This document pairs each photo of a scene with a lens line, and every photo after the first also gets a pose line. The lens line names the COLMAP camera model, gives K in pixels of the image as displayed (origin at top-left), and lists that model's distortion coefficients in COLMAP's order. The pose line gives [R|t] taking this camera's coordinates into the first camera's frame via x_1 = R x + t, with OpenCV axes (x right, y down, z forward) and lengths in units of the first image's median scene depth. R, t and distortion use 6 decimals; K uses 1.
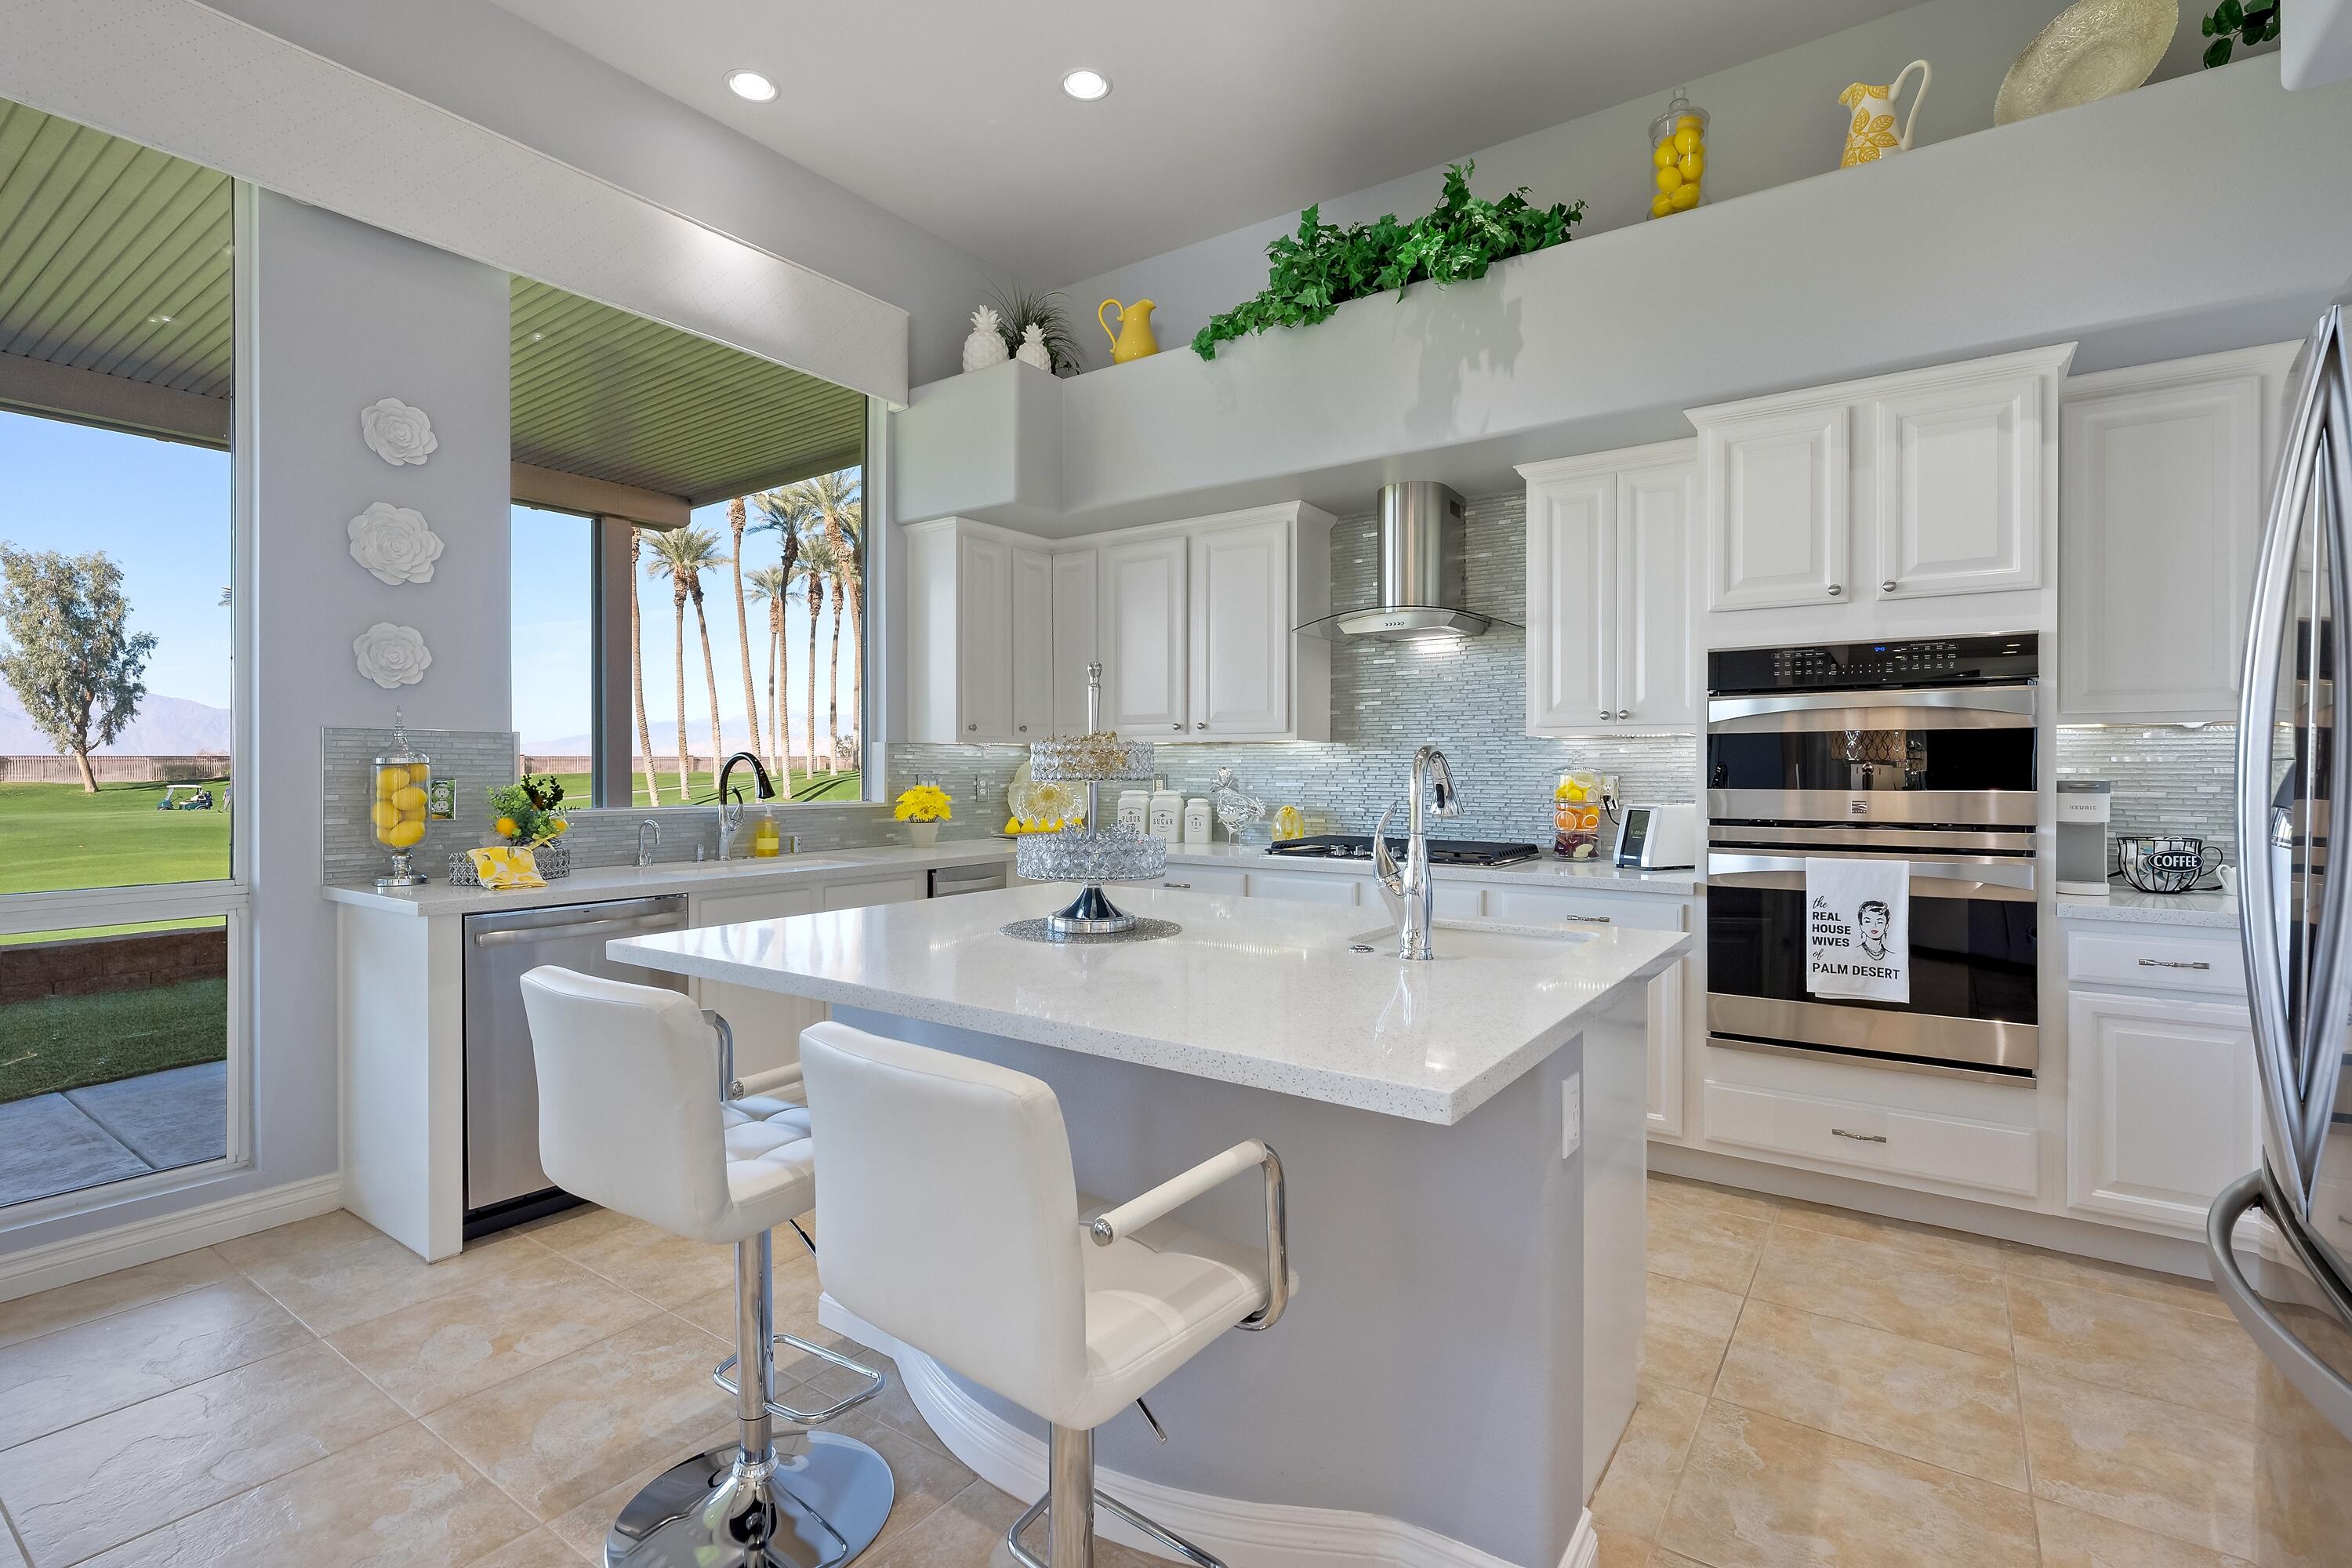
lens RADIAL K [[1091.2, 0, 1171.7], [0, 1091.2, 776.9], [0, 0, 1]] dist [-0.002348, -0.000693]
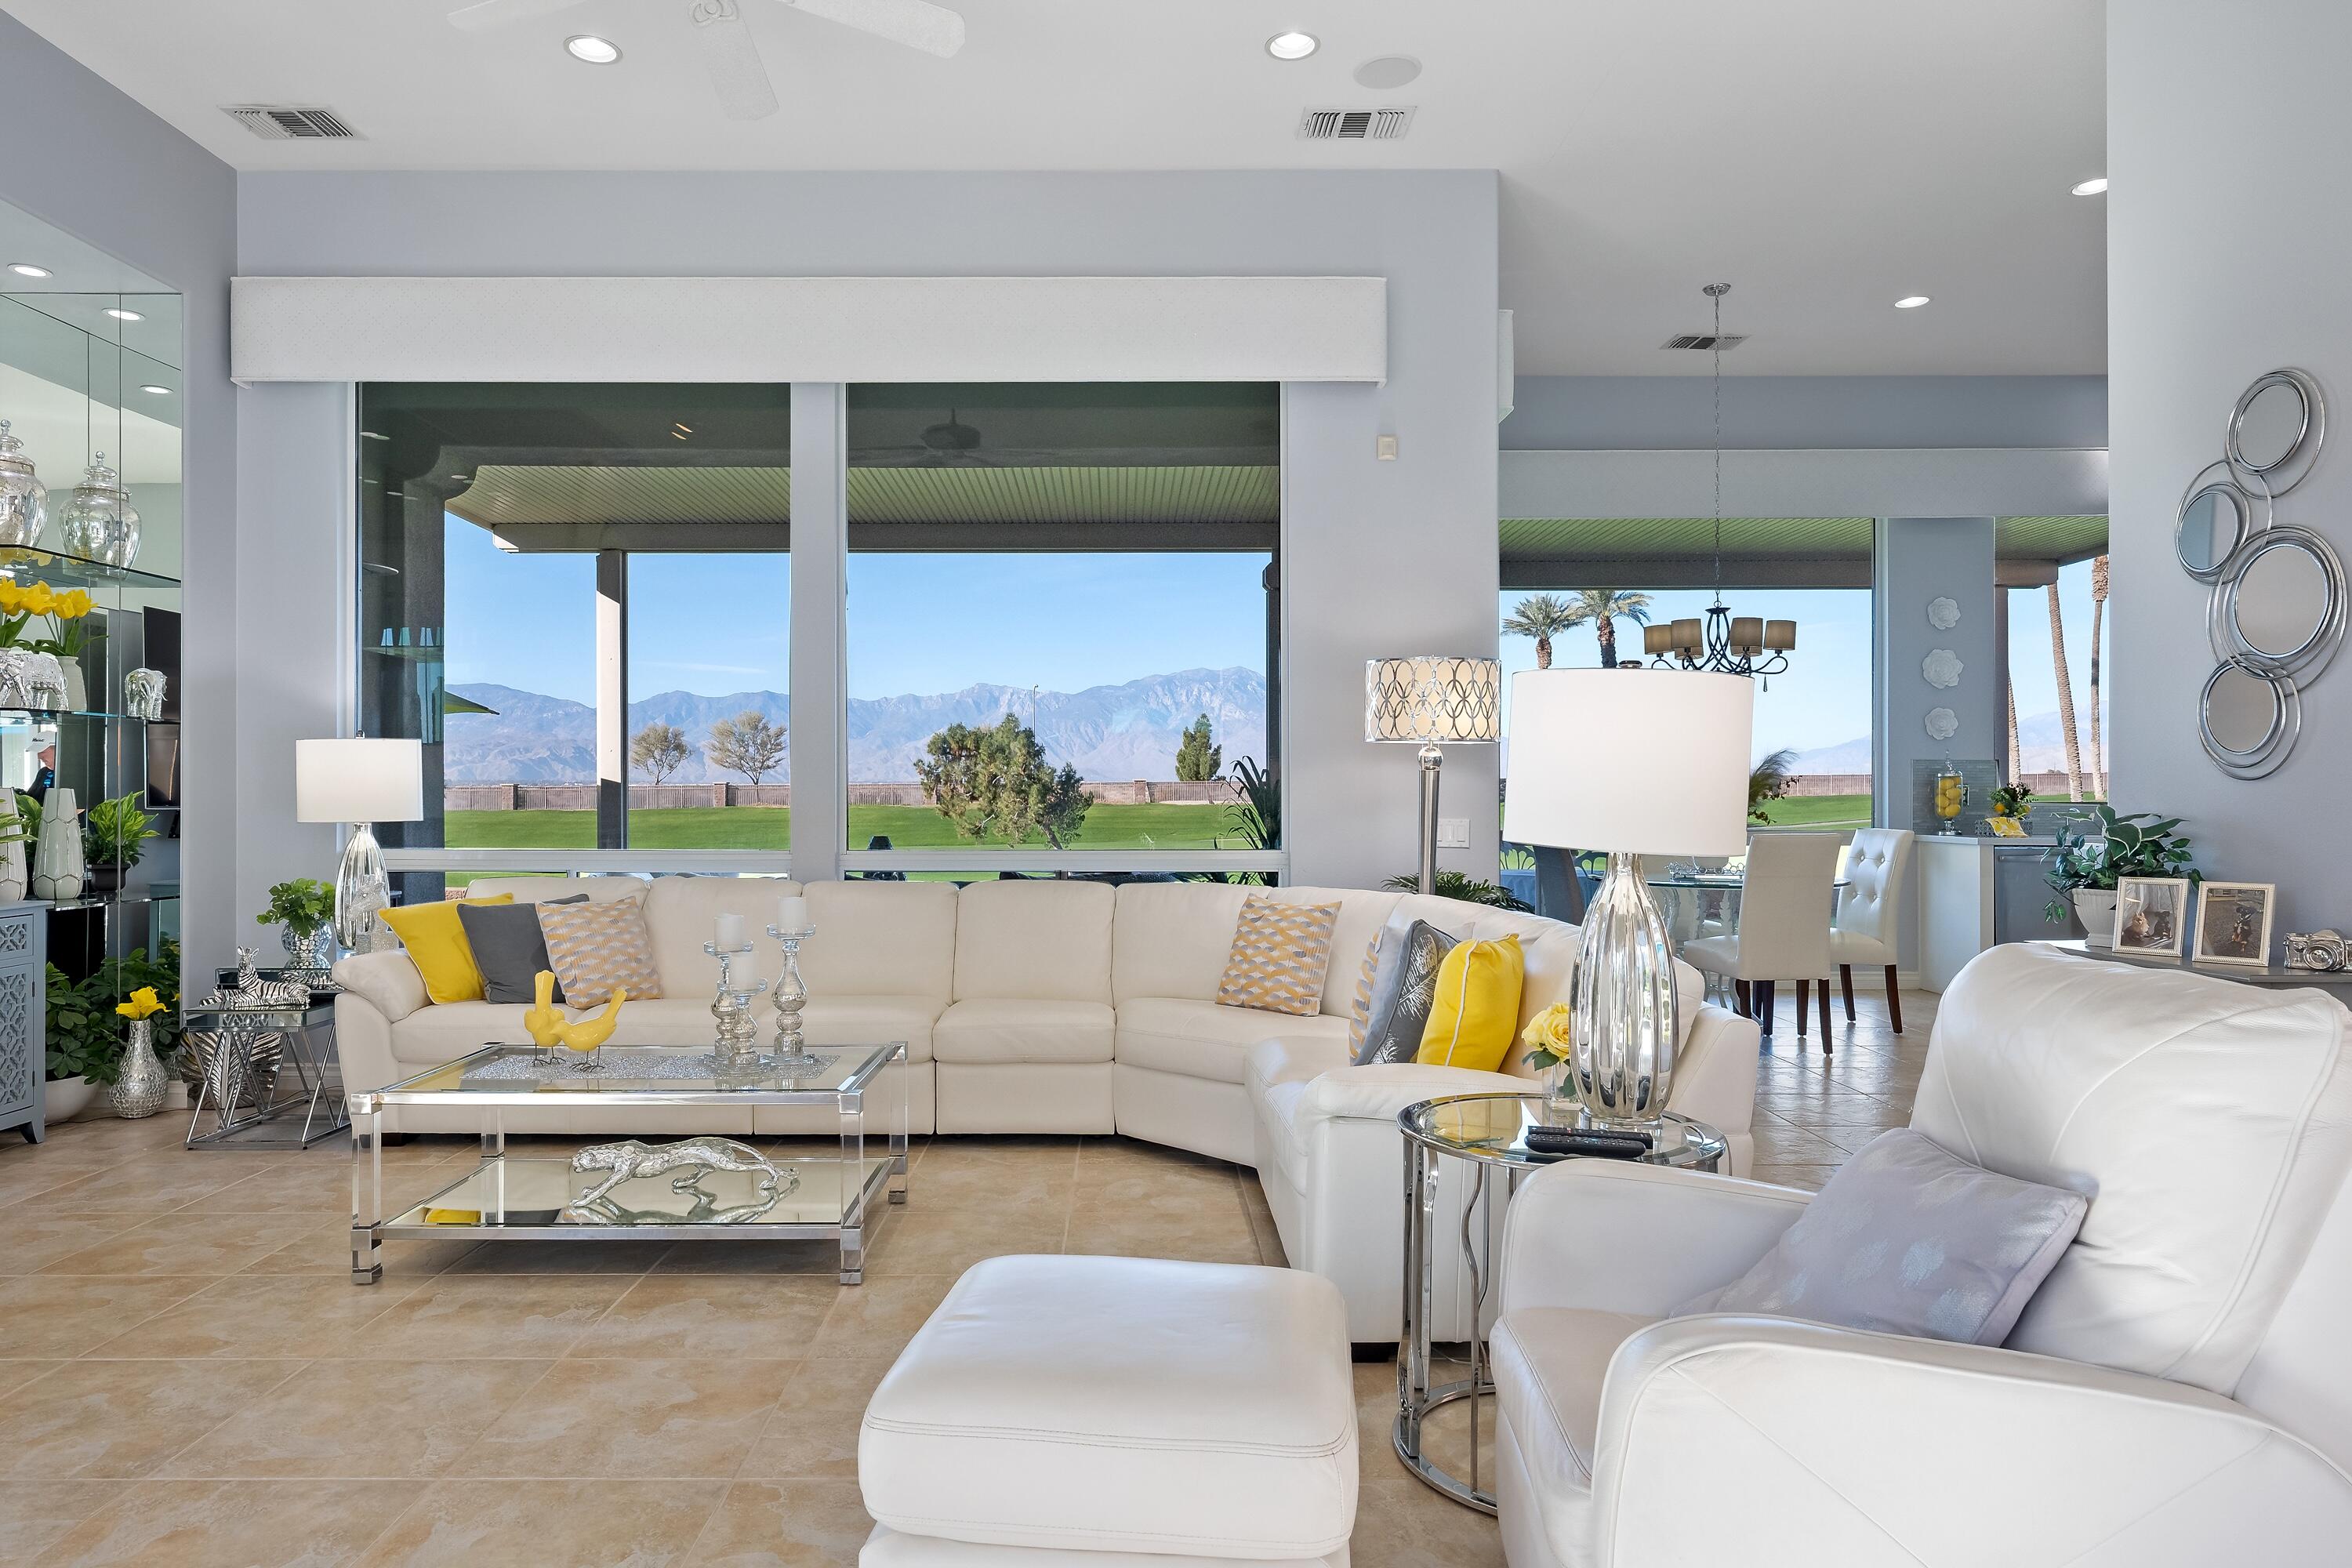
lens RADIAL K [[1366.8, 0, 1152.6], [0, 1366.8, 788.8], [0, 0, 1]] dist [0.007543, -0.000195]
pose [[0.579457, -0.004288, -0.814992, 0.503995], [-0.002218, 0.999974, -0.006838, 0.030672], [0.815000, 0.005770, 0.579433, -1.640331]]
